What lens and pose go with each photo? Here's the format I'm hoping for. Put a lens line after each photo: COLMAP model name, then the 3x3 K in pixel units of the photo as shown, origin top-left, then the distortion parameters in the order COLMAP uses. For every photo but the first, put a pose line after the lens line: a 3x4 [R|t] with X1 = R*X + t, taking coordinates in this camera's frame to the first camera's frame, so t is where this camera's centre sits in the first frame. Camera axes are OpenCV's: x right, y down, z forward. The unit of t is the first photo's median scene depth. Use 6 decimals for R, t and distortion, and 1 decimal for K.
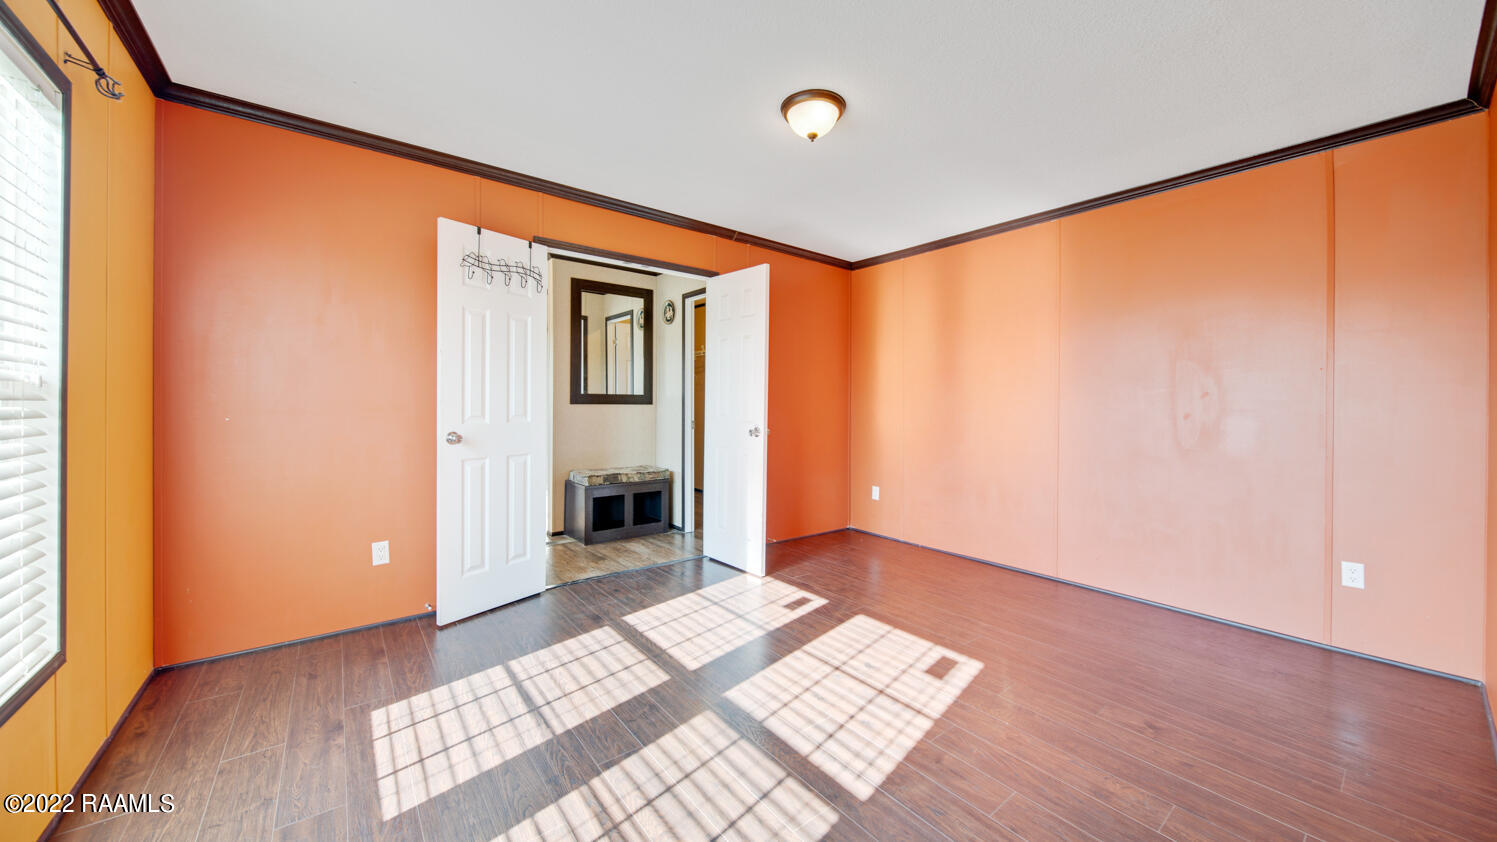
lens RADIAL K [[529.5, 0, 738.4], [0, 529.5, 410.7], [0, 0, 1]] dist [0.001883, -0.000403]
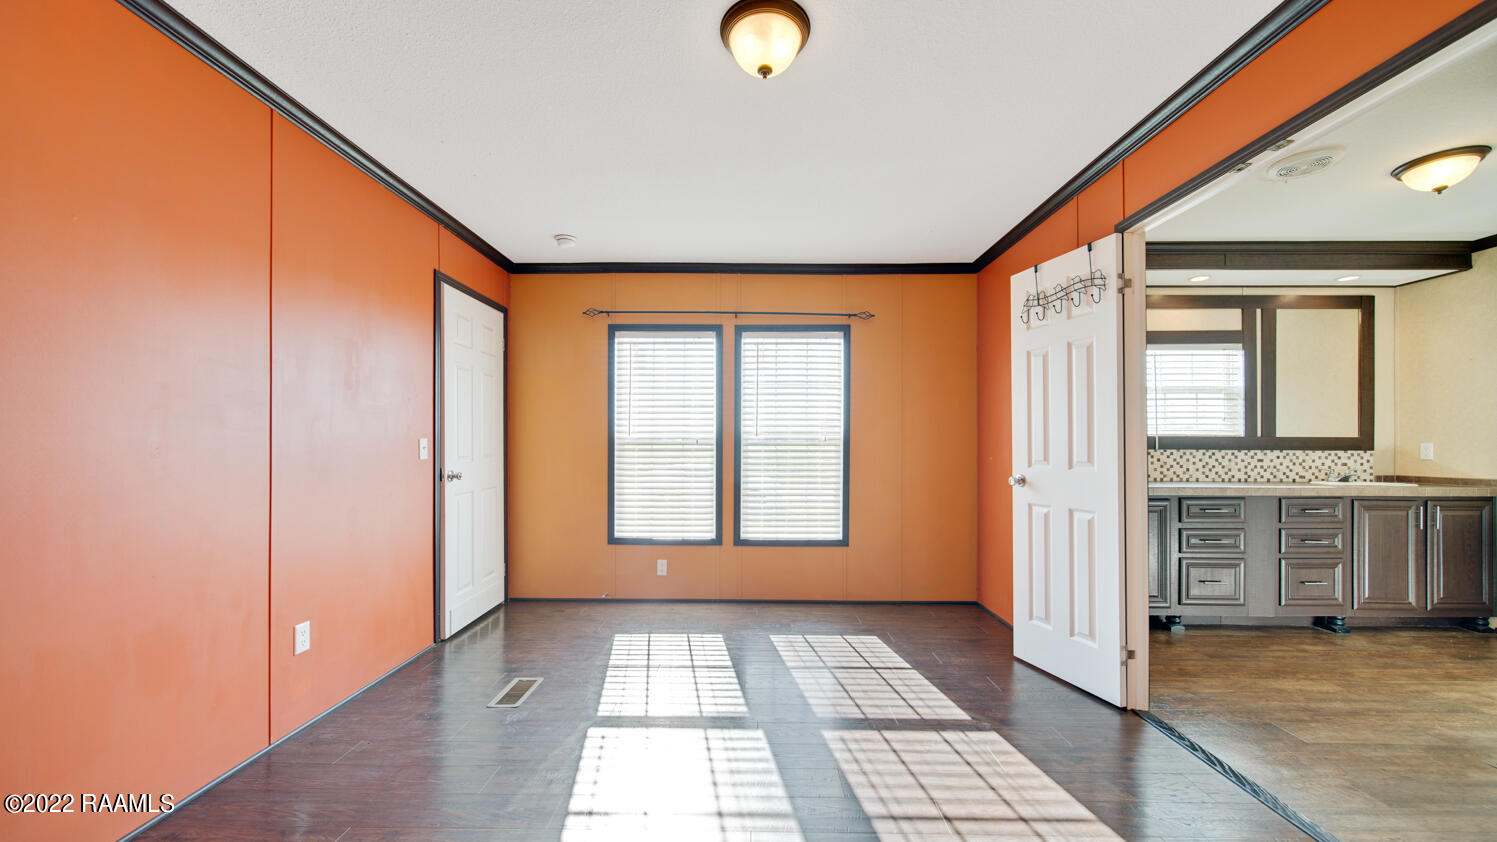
lens RADIAL K [[529.5, 0, 744.4], [0, 529.5, 437.0], [0, 0, 1]] dist [0.001883, -0.000403]
pose [[-0.619770, -0.024015, -0.784416, 0.666021], [-0.018639, 0.999700, -0.015878, -0.007836], [0.784562, 0.004780, -0.620032, 1.325737]]
